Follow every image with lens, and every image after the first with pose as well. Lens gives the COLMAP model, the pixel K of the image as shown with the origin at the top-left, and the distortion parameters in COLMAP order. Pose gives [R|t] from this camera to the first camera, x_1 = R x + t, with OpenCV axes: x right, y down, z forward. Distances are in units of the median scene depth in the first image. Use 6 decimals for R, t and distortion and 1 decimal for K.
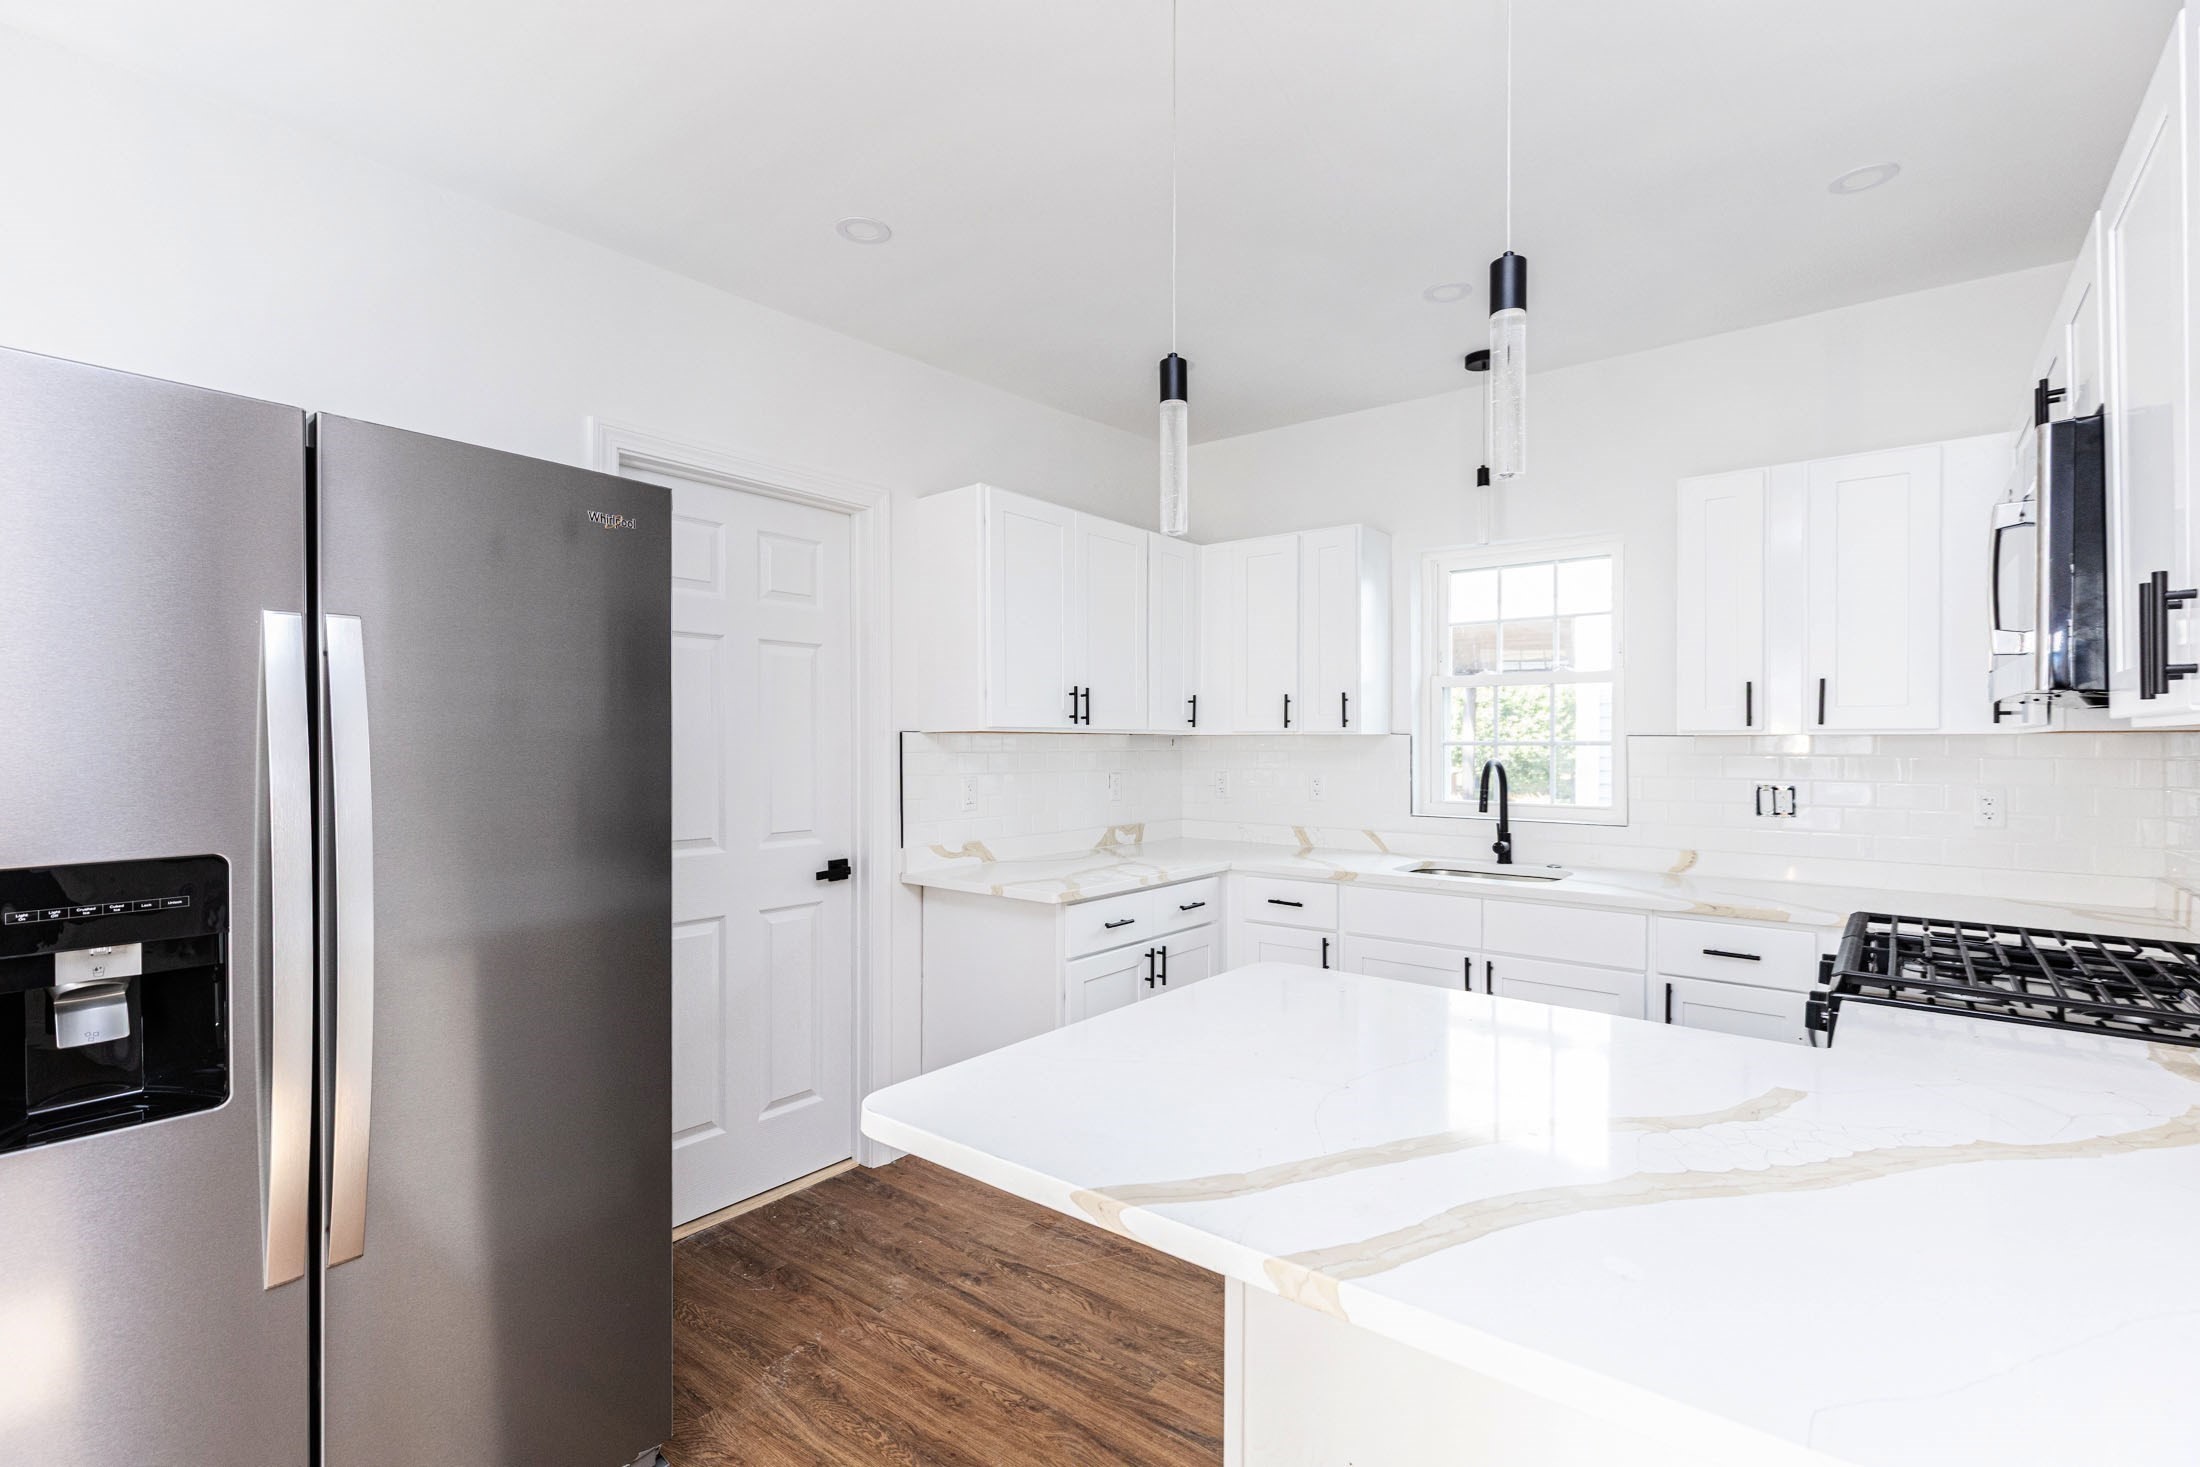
lens RADIAL K [[1005.7, 0, 1118.9], [0, 1005.7, 746.7], [0, 0, 1]] dist [0.009579, -0.001772]
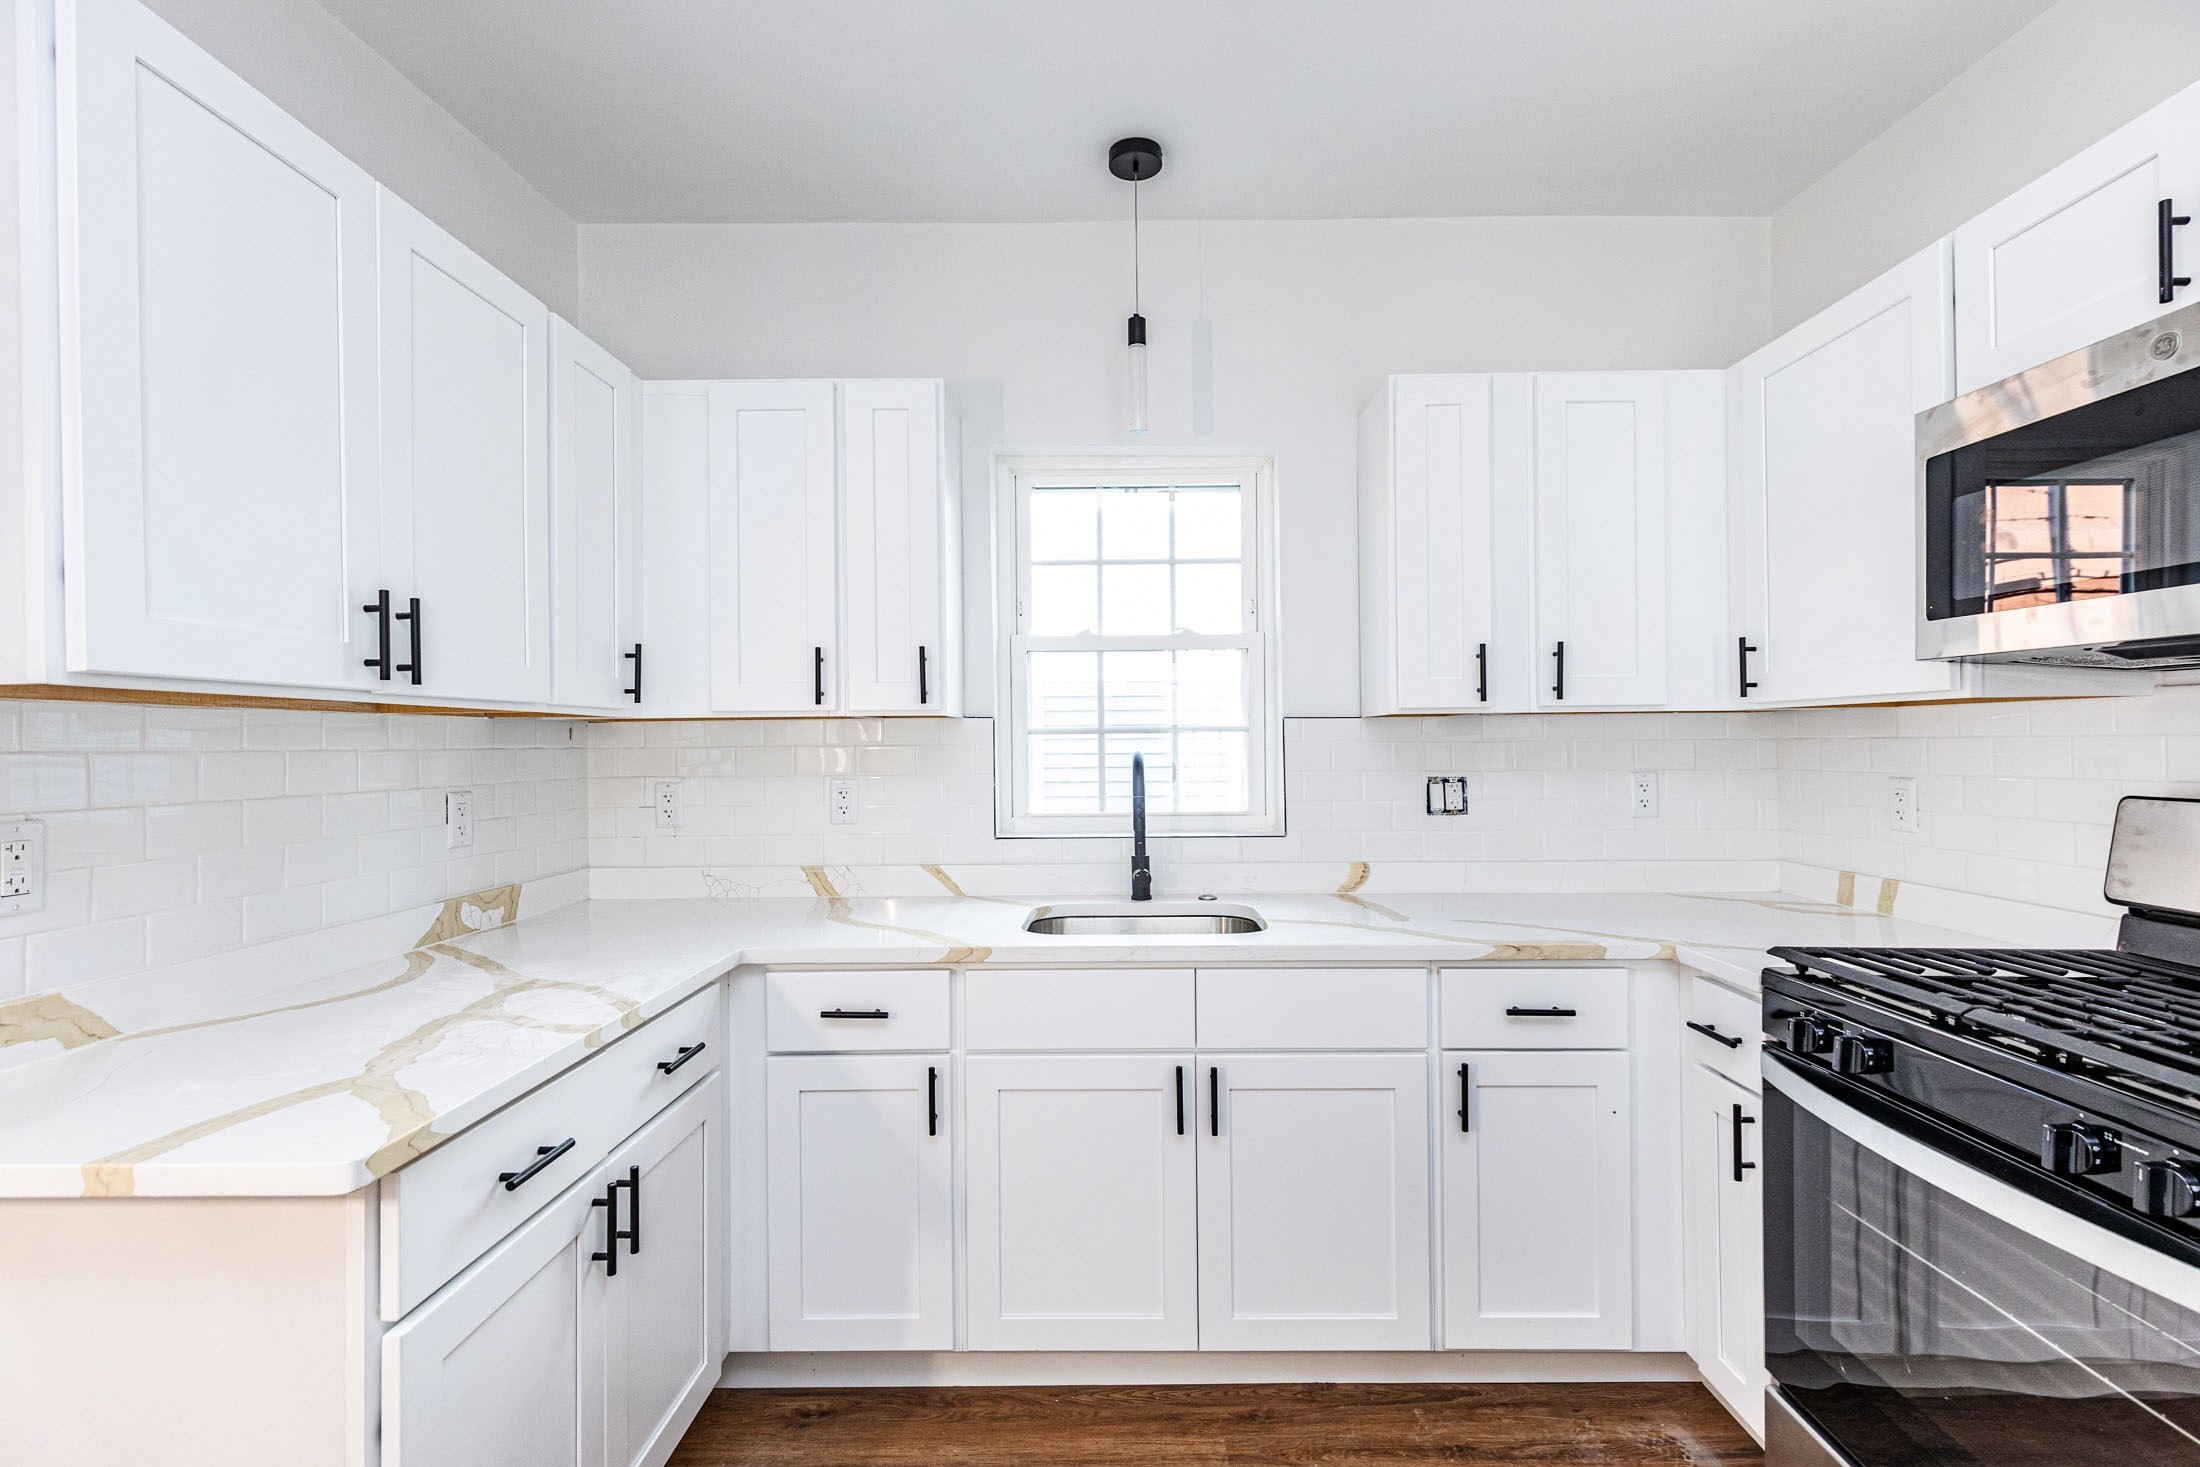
lens RADIAL K [[1005.7, 0, 1113.2], [0, 1005.7, 738.0], [0, 0, 1]] dist [0.009579, -0.001772]
pose [[0.796470, -0.014133, 0.604513, -0.062721], [0.012894, 0.999896, 0.006388, -0.001614], [-0.604541, 0.002706, 0.796569, 0.507236]]
